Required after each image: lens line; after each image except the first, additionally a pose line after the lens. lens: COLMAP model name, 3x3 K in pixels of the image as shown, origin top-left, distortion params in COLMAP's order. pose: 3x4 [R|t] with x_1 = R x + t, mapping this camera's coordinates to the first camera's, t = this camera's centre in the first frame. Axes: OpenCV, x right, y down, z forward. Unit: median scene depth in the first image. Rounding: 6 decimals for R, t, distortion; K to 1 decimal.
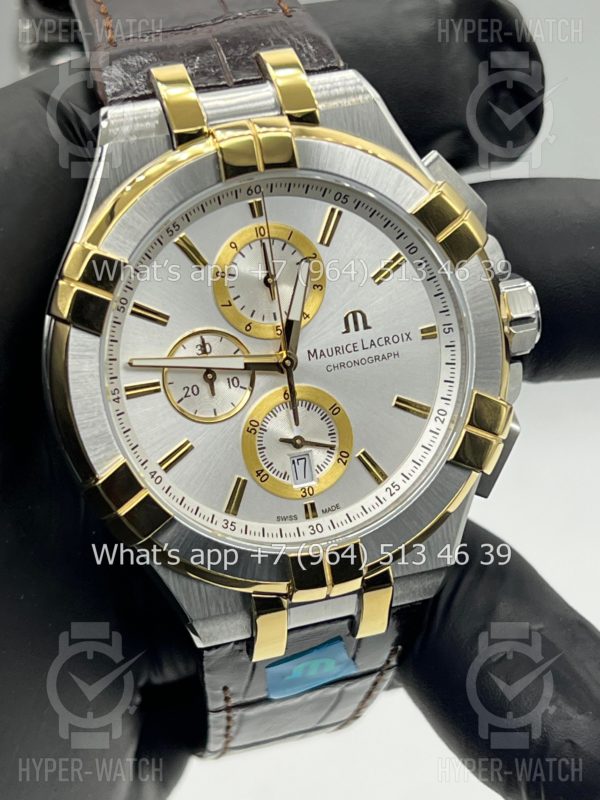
lens RADIAL K [[1887.9, 0, 299.6], [0, 1887.9, 404.6], [0, 0, 1]] dist [0.280742, 0.000000]
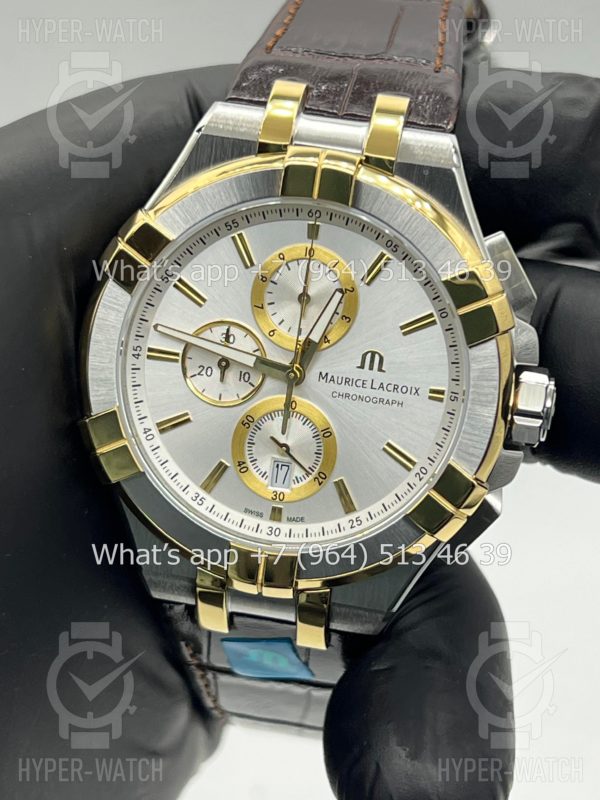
lens RADIAL K [[1887.9, 0, 296.1], [0, 1887.9, 400.2], [0, 0, 1]] dist [0.280742, 0.000000]
pose [[0.889668, 0.332256, -0.313204, 0.331714], [-0.329436, 0.942036, 0.063561, -0.076894], [0.316168, 0.046633, 0.947557, -0.015360]]
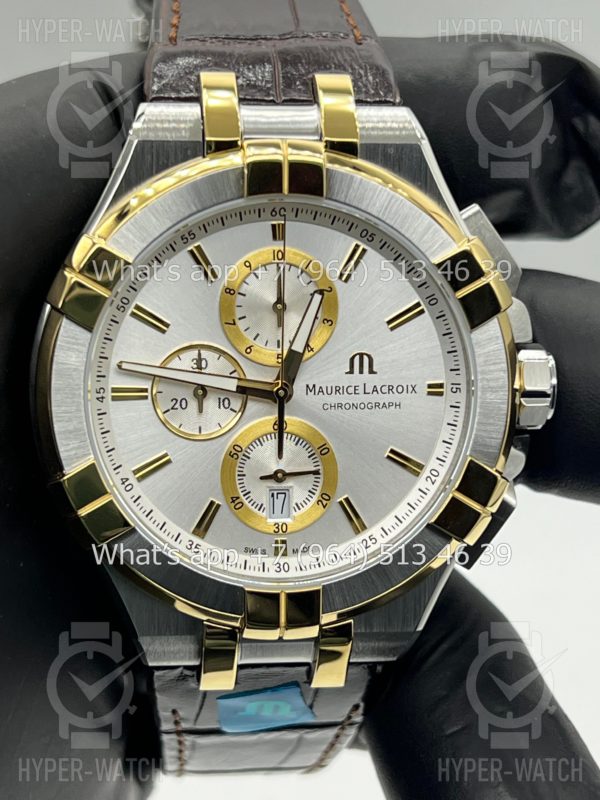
lens RADIAL K [[1887.9, 0, 299.4], [0, 1887.9, 414.8], [0, 0, 1]] dist [0.280742, 0.000000]
pose [[0.978829, 0.179897, -0.097626, 0.097996], [-0.180499, 0.983572, 0.002713, -0.015319], [0.096510, 0.014965, 0.995220, 0.036175]]
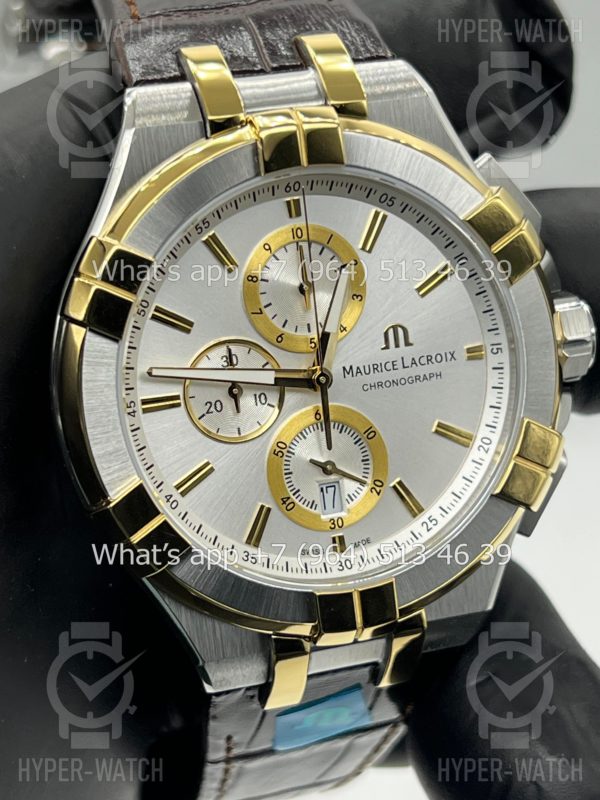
lens RADIAL K [[1887.9, 0, 300.7], [0, 1887.9, 403.8], [0, 0, 1]] dist [0.280742, 0.000000]
pose [[0.998099, 0.037367, 0.049019, -0.059483], [-0.036634, 0.999204, -0.015765, 0.003959], [-0.049569, 0.013939, 0.998673, 0.098620]]
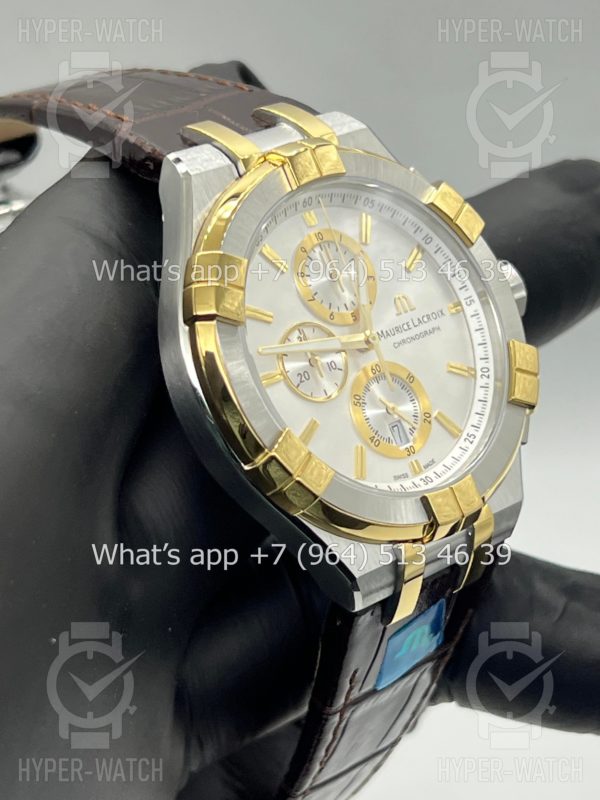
lens RADIAL K [[1887.9, 0, 297.1], [0, 1887.9, 396.8], [0, 0, 1]] dist [0.280742, 0.000000]
pose [[0.897841, -0.178910, 0.402333, -0.506109], [0.280513, 0.936720, -0.209447, 0.233947], [-0.339401, 0.300910, 0.891213, 0.007676]]
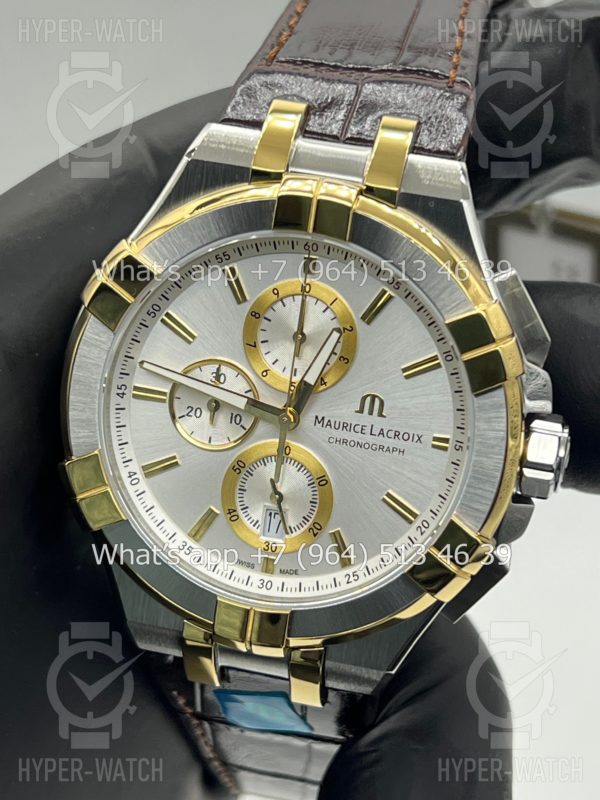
lens RADIAL K [[1887.9, 0, 293.3], [0, 1887.9, 407.0], [0, 0, 1]] dist [0.280742, 0.000000]
pose [[0.869433, 0.356563, -0.341978, 0.332089], [-0.337464, 0.934158, 0.116043, -0.144099], [0.360839, 0.014513, 0.932515, 0.067865]]
